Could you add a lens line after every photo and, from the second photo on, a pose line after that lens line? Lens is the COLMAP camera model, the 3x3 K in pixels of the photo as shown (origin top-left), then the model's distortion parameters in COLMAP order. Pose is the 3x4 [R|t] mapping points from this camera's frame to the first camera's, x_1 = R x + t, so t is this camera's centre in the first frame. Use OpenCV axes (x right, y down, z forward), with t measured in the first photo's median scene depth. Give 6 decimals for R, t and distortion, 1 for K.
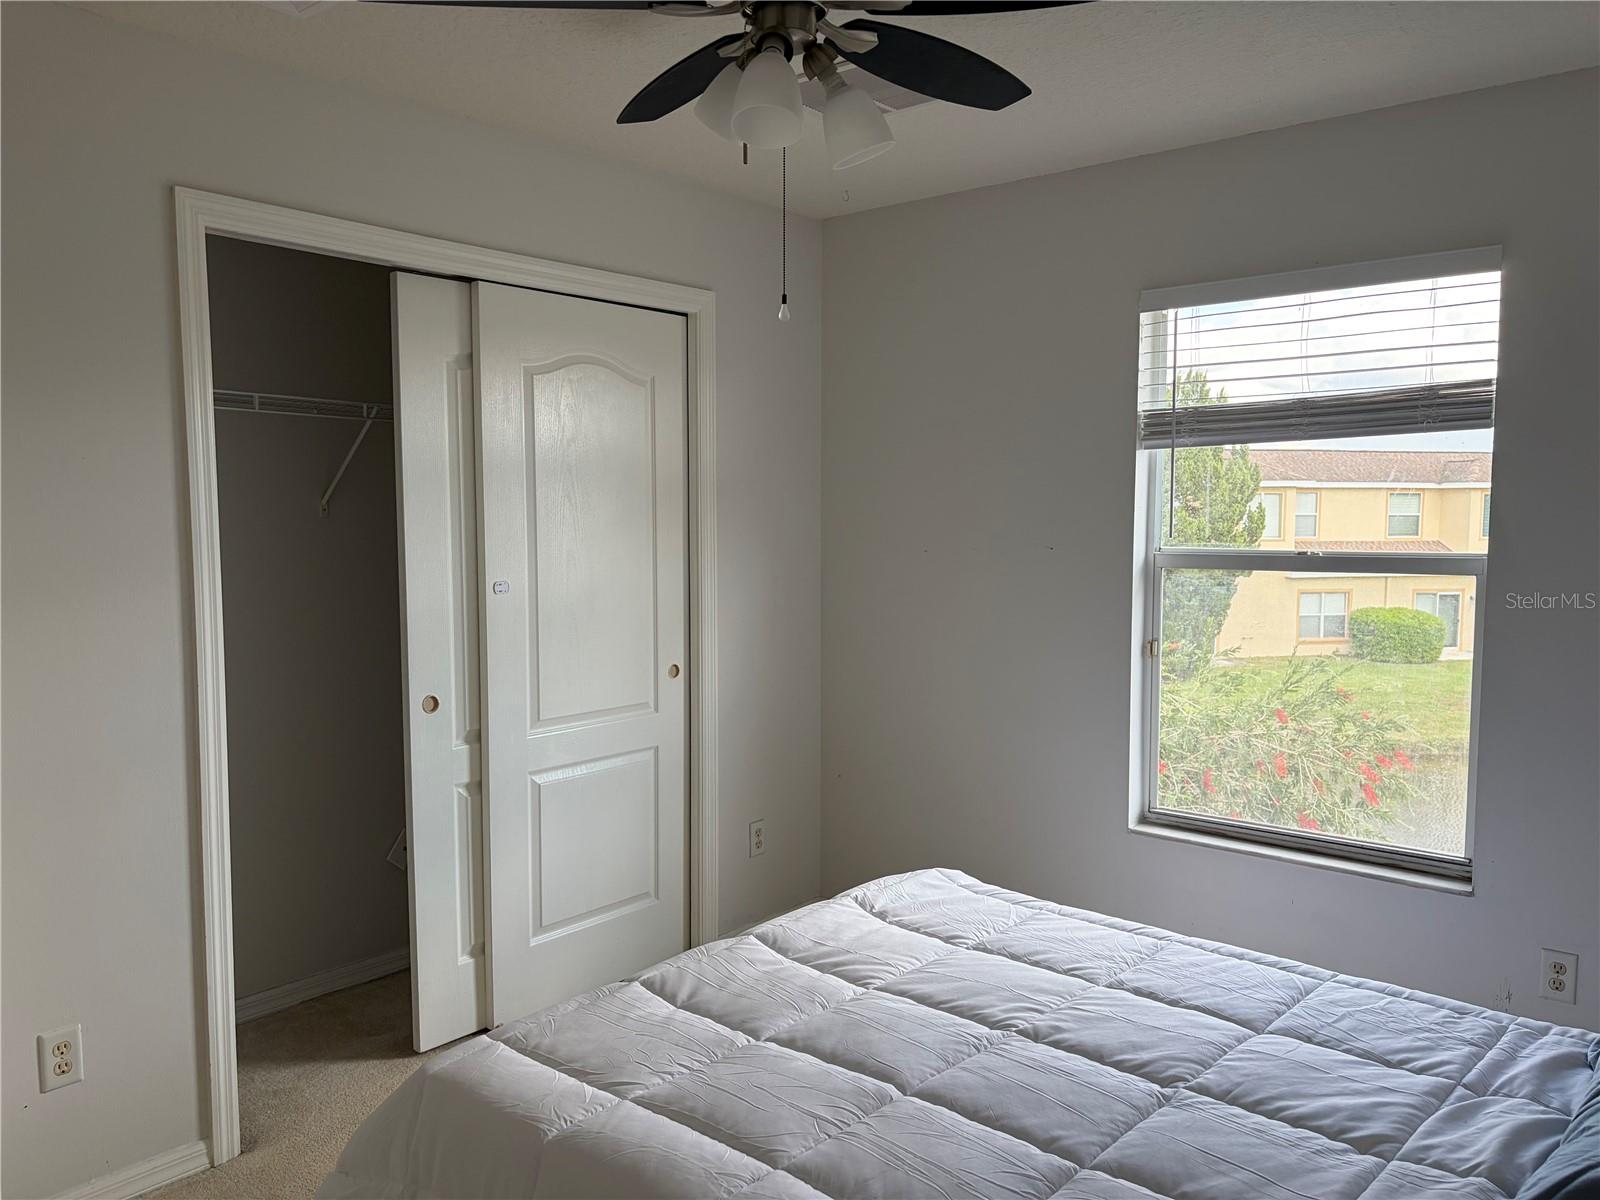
lens RADIAL K [[1217.0, 0, 800.0], [0, 1217.0, 600.0], [0, 0, 1]] dist [0.022960, 0.005077]
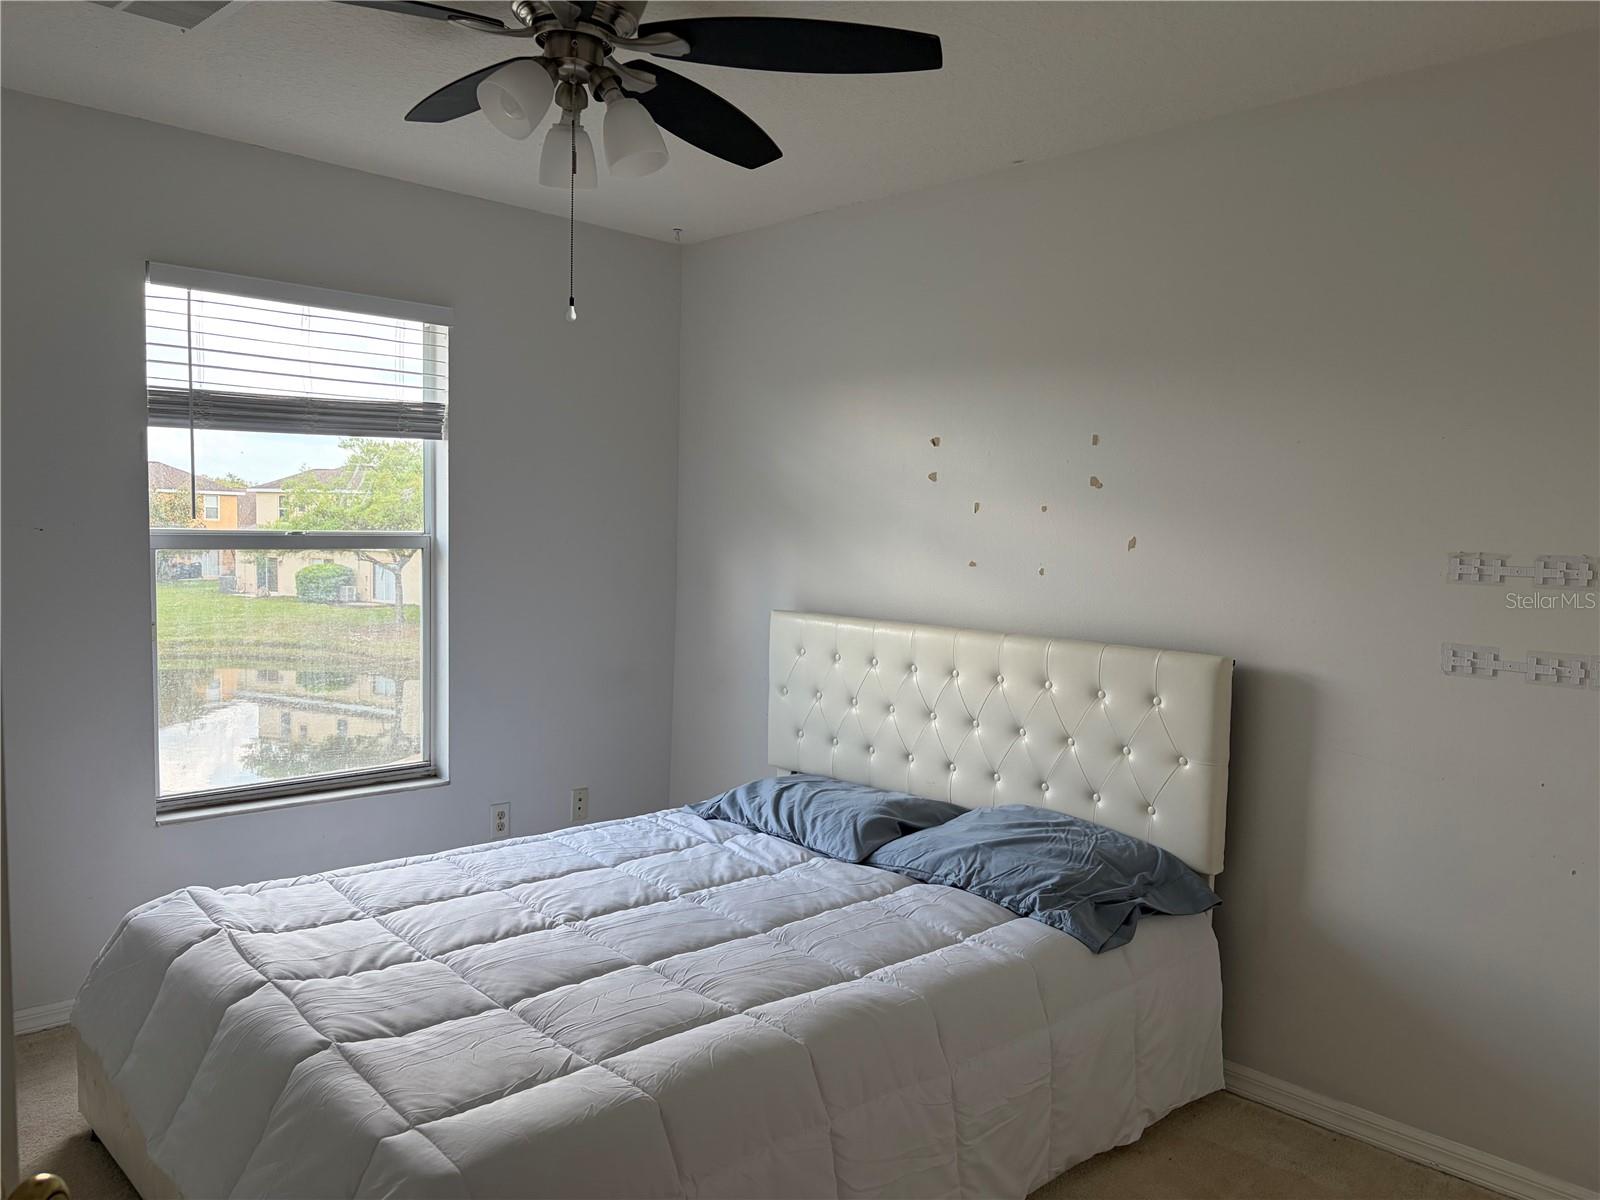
lens RADIAL K [[1217.0, 0, 800.0], [0, 1217.0, 600.0], [0, 0, 1]] dist [0.022960, 0.005077]
pose [[0.096349, -0.059797, 0.993550, -0.832071], [0.048318, 0.997298, 0.055337, -0.020709], [-0.994174, 0.042674, 0.098978, 0.527231]]
